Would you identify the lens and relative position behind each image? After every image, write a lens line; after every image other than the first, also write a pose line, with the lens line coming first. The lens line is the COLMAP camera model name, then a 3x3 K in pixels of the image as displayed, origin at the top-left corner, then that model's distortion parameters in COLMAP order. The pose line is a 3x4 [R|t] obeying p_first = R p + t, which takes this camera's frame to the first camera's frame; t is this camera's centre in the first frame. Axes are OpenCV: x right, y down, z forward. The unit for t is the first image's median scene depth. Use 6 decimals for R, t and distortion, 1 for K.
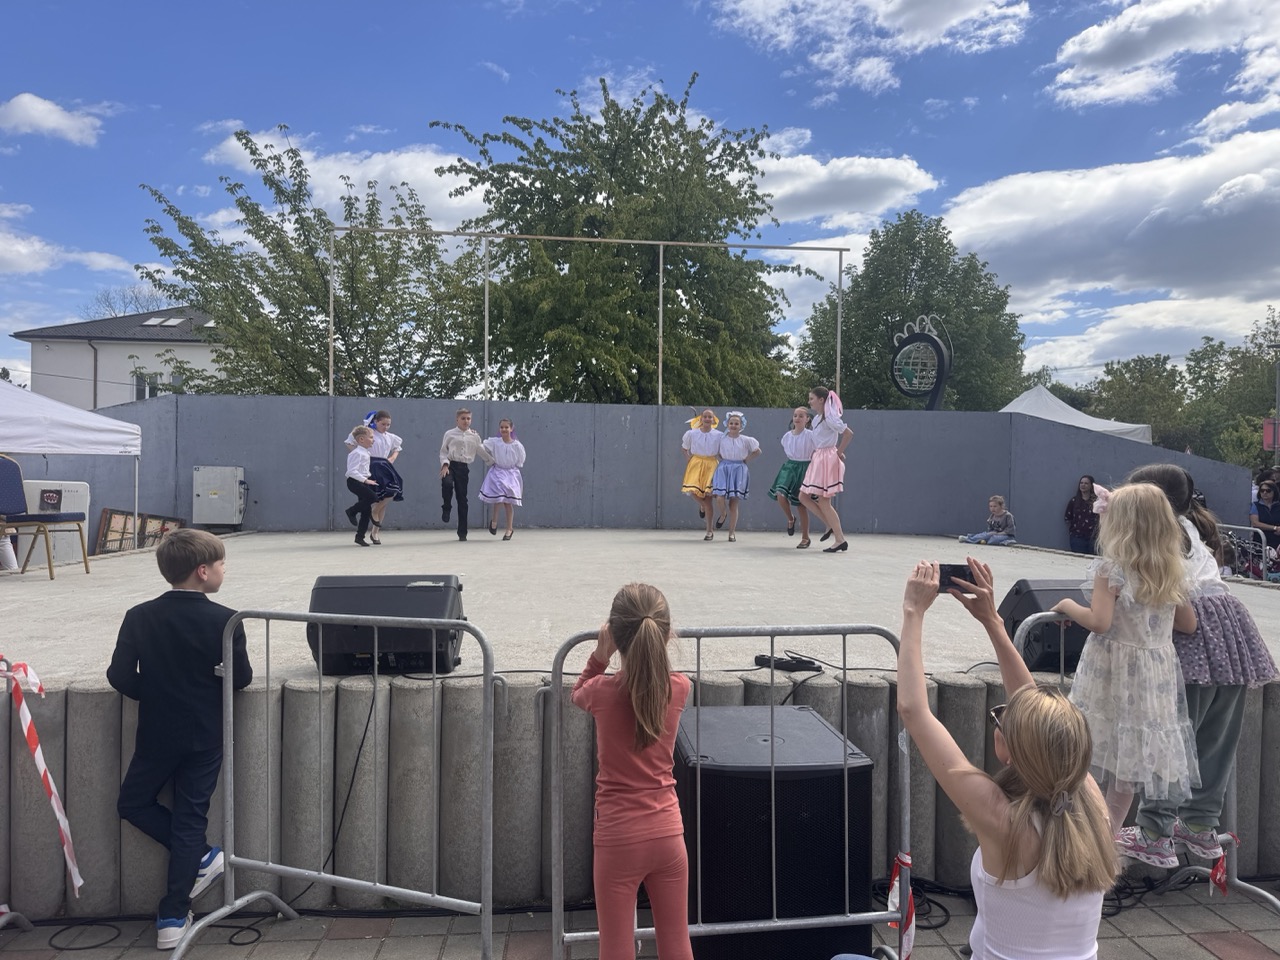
lens RADIAL K [[889.2, 0, 646.0], [0, 889.2, 492.5], [0, 0, 1]] dist [0.076830, -0.100634]
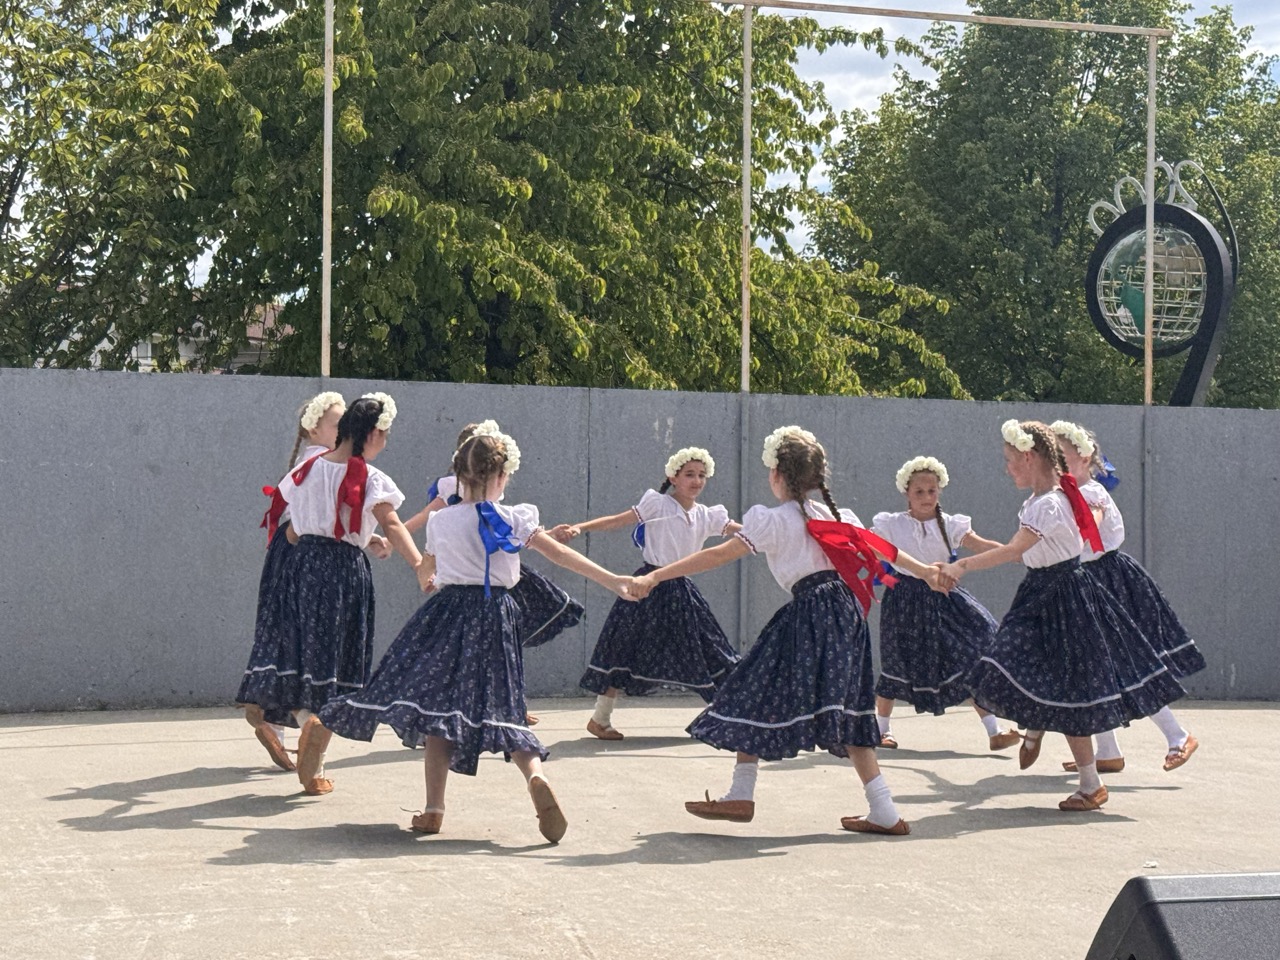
lens RADIAL K [[2358.3, 0, 615.5], [0, 2358.3, 496.3], [0, 0, 1]] dist [0.130983, 0.000000]
pose [[0.982658, 0.001256, 0.185422, -0.156258], [0.003722, 0.999642, -0.026498, -0.014167], [-0.185388, 0.026729, 0.982302, -0.037597]]
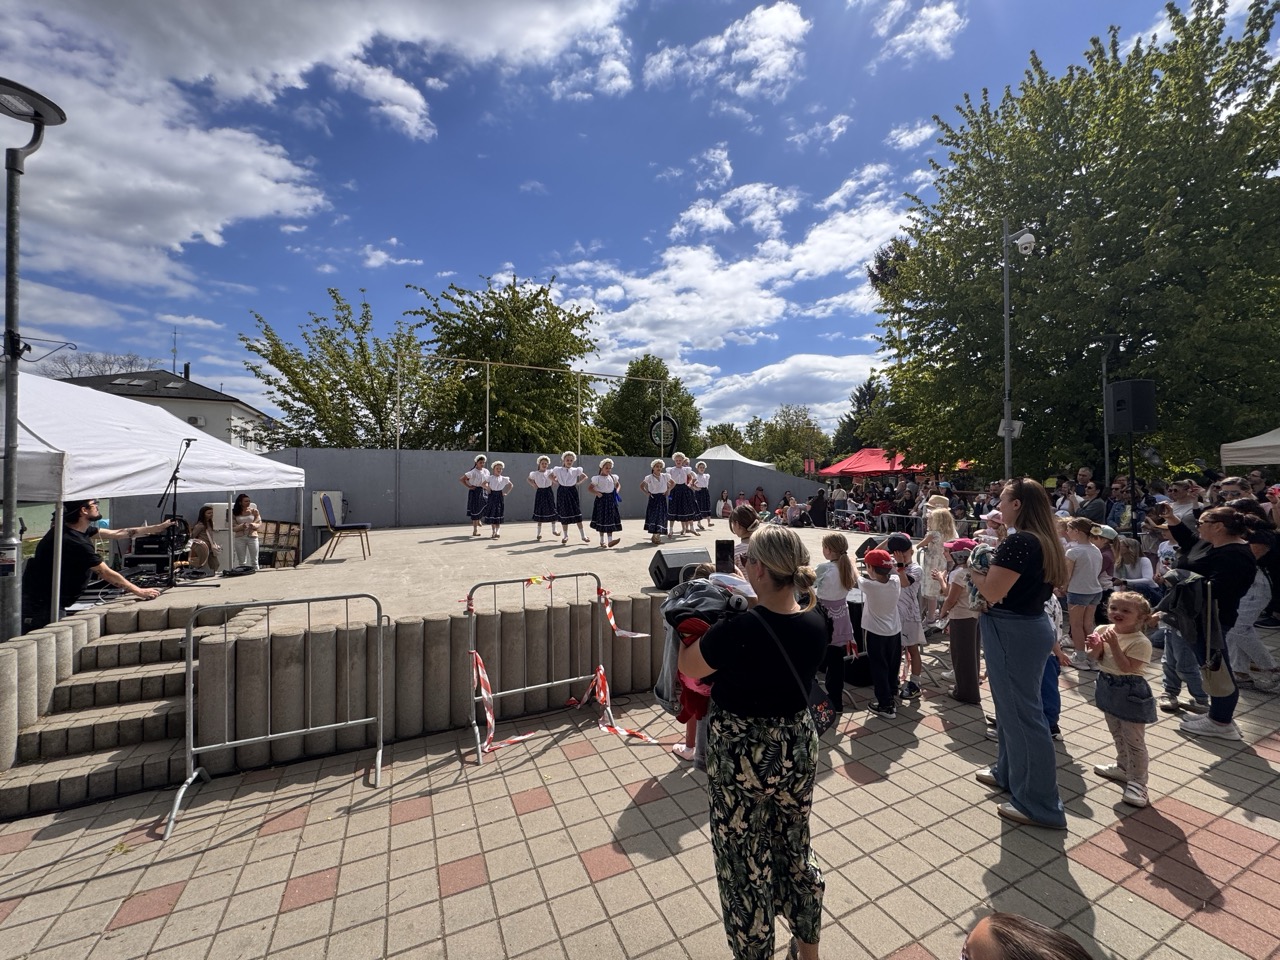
lens RADIAL K [[507.5, 0, 639.3], [0, 507.5, 477.1], [0, 0, 1]] dist [-0.003617, 0.000800]
pose [[0.935845, -0.007089, 0.352340, -0.161038], [0.017061, 0.999537, -0.025206, -0.012771], [-0.351998, 0.029600, 0.935533, -0.050998]]
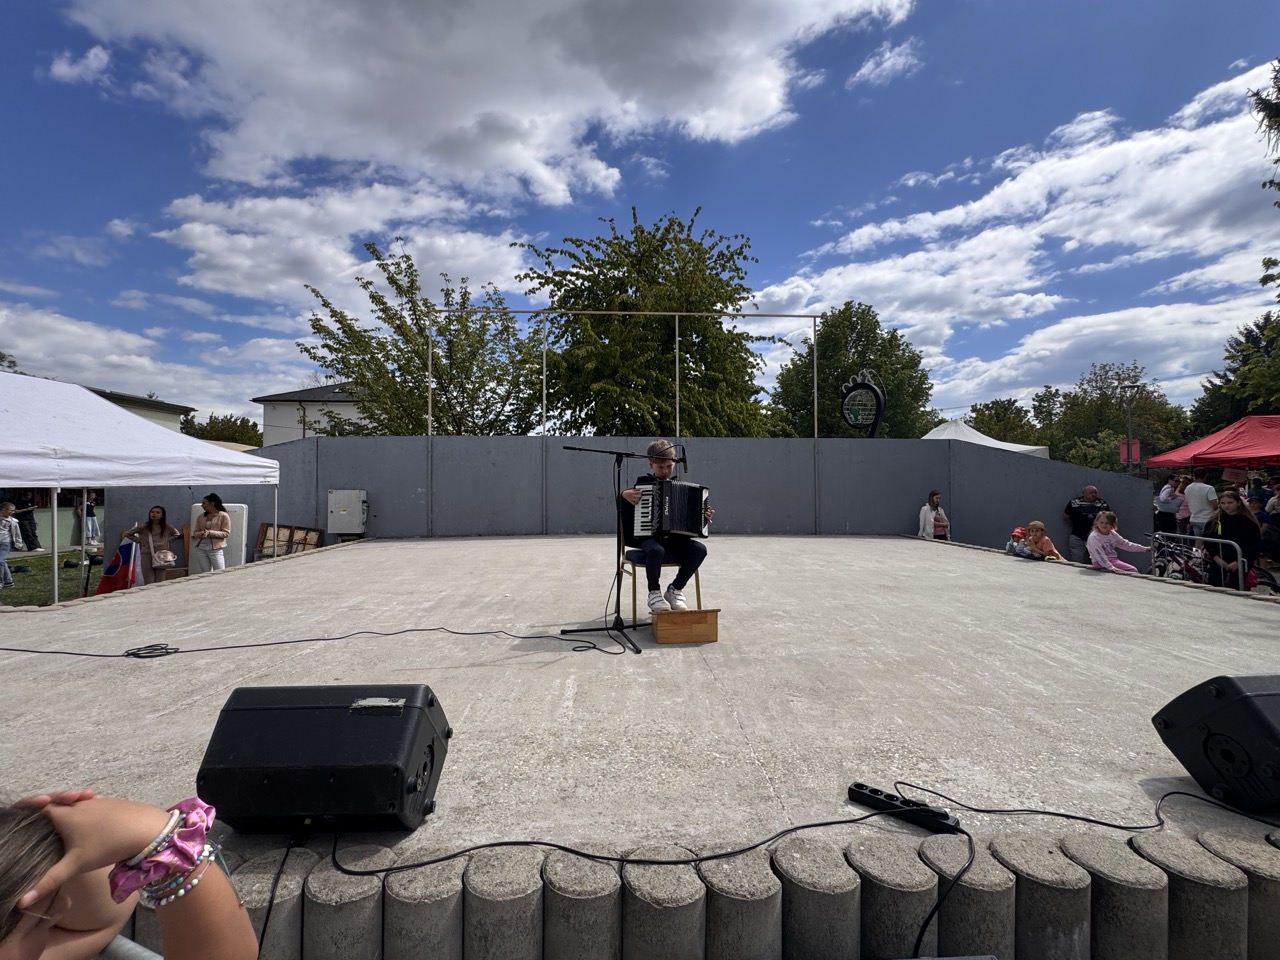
lens RADIAL K [[580.9, 0, 635.7], [0, 580.9, 475.0], [0, 0, 1]] dist [-0.006460, 0.001145]
pose [[0.998805, -0.014045, -0.046805, -0.004285], [0.012483, 0.999361, -0.033488, -0.010039], [0.047246, 0.032864, 0.998343, 0.098658]]
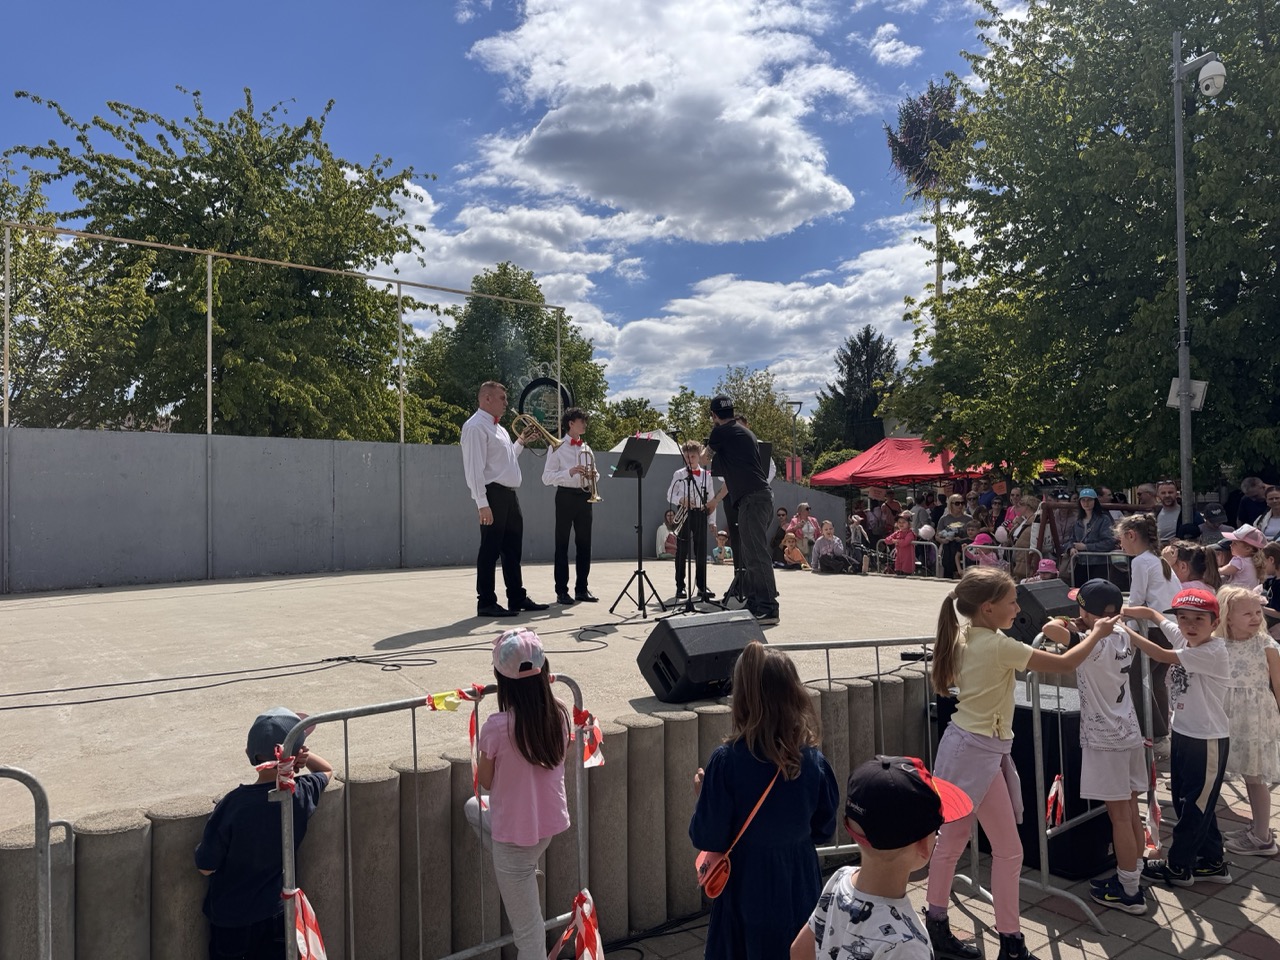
lens RADIAL K [[889.2, 0, 643.2], [0, 889.2, 486.6], [0, 0, 1]] dist [0.076830, -0.100634]
pose [[0.852797, -0.009194, 0.522162, -0.176894], [0.028441, 0.999179, -0.028857, -0.008246], [-0.521468, 0.039460, 0.852358, 0.004406]]
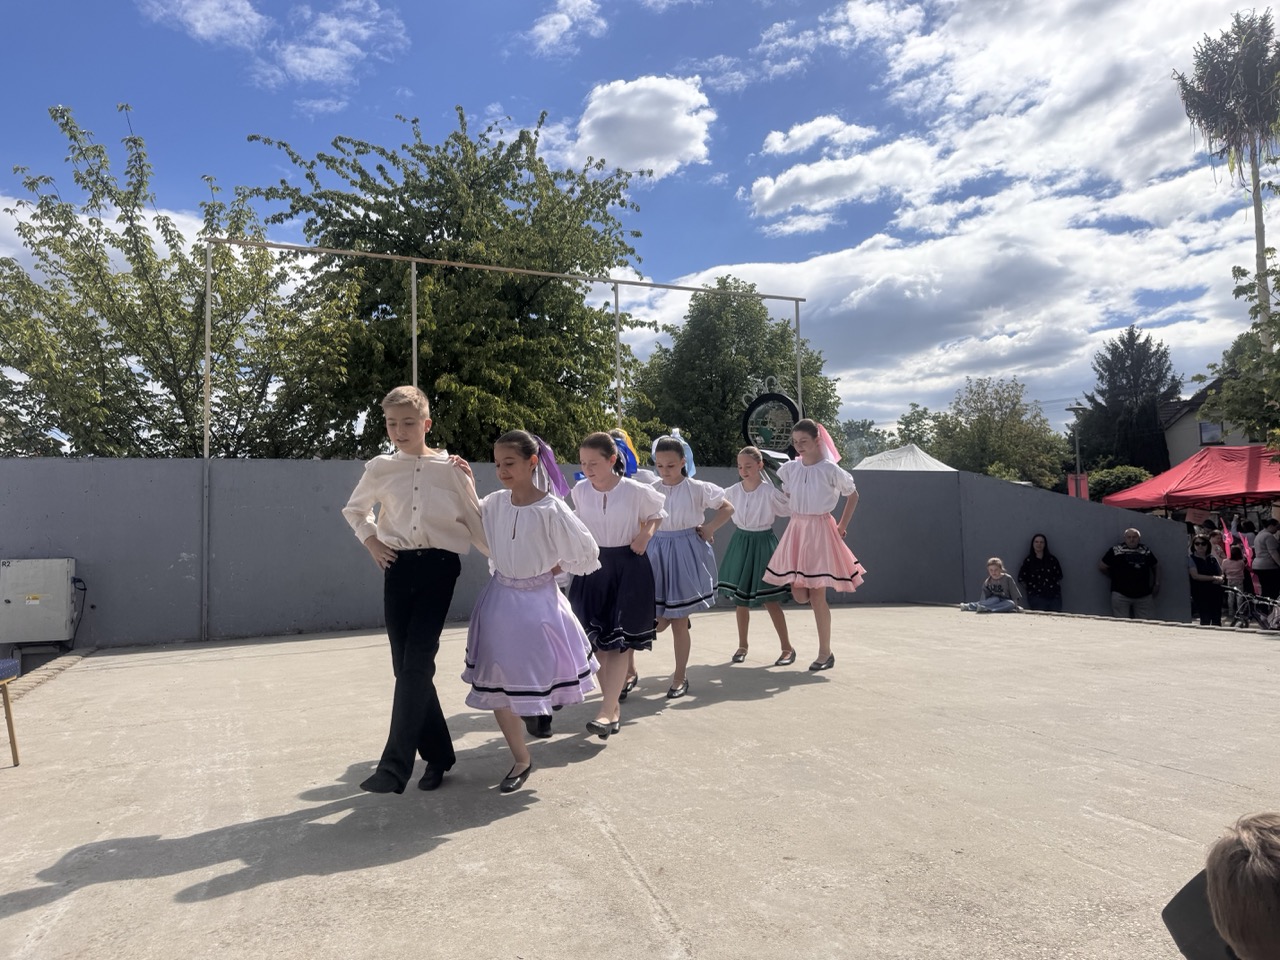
lens RADIAL K [[889.2, 0, 631.7], [0, 889.2, 485.1], [0, 0, 1]] dist [0.076830, -0.100634]
pose [[0.956361, -0.014066, 0.291850, -0.142905], [0.036234, 0.996840, -0.070691, -0.011995], [-0.289933, 0.078181, 0.953848, 0.113966]]
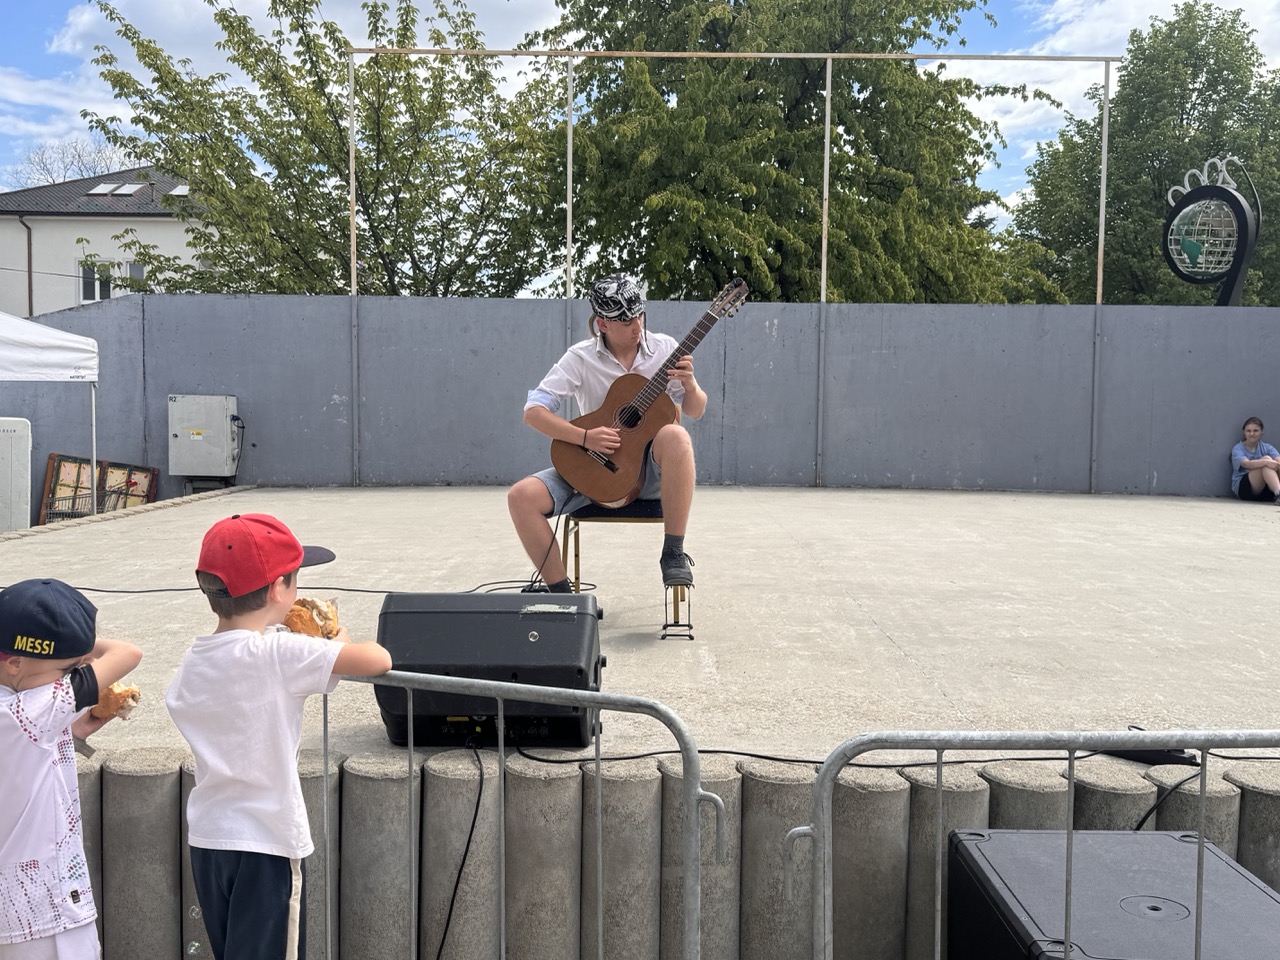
lens RADIAL K [[1249.2, 0, 636.4], [0, 1249.2, 485.0], [0, 0, 1]] dist [0.080778, 0.000000]
pose [[0.994582, 0.006140, -0.103776, -0.016456], [-0.000838, 0.998695, 0.051062, -0.005642], [0.103954, -0.050699, 0.993289, 0.021955]]
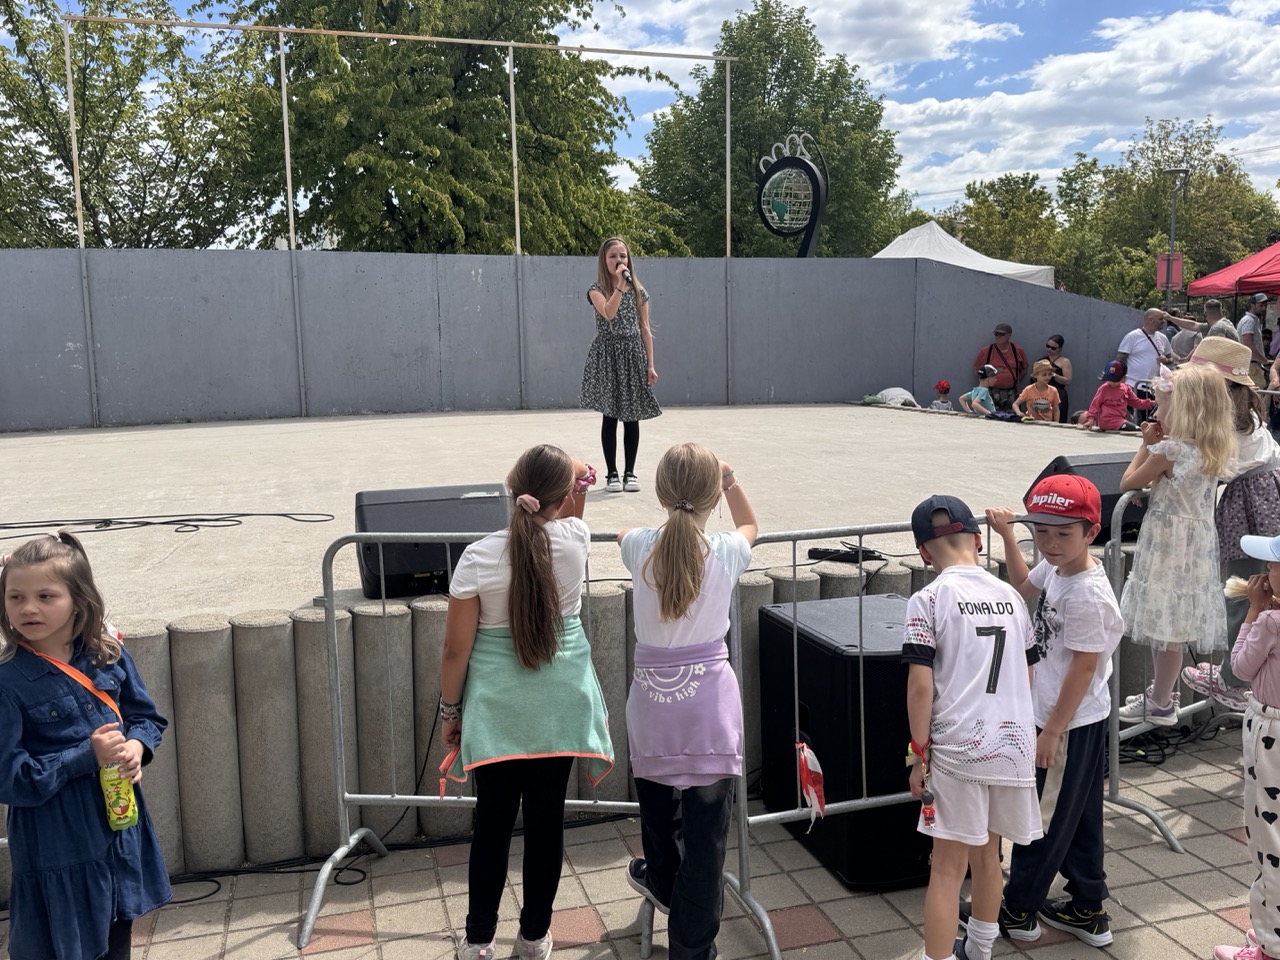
lens RADIAL K [[1117.3, 0, 642.3], [0, 1117.3, 484.9], [0, 0, 1]] dist [0.126323, -0.224838]
pose [[0.979085, -0.053724, 0.196228, -0.054902], [0.030055, 0.992116, 0.121669, -0.007583], [-0.201217, -0.113227, 0.972981, -0.026759]]
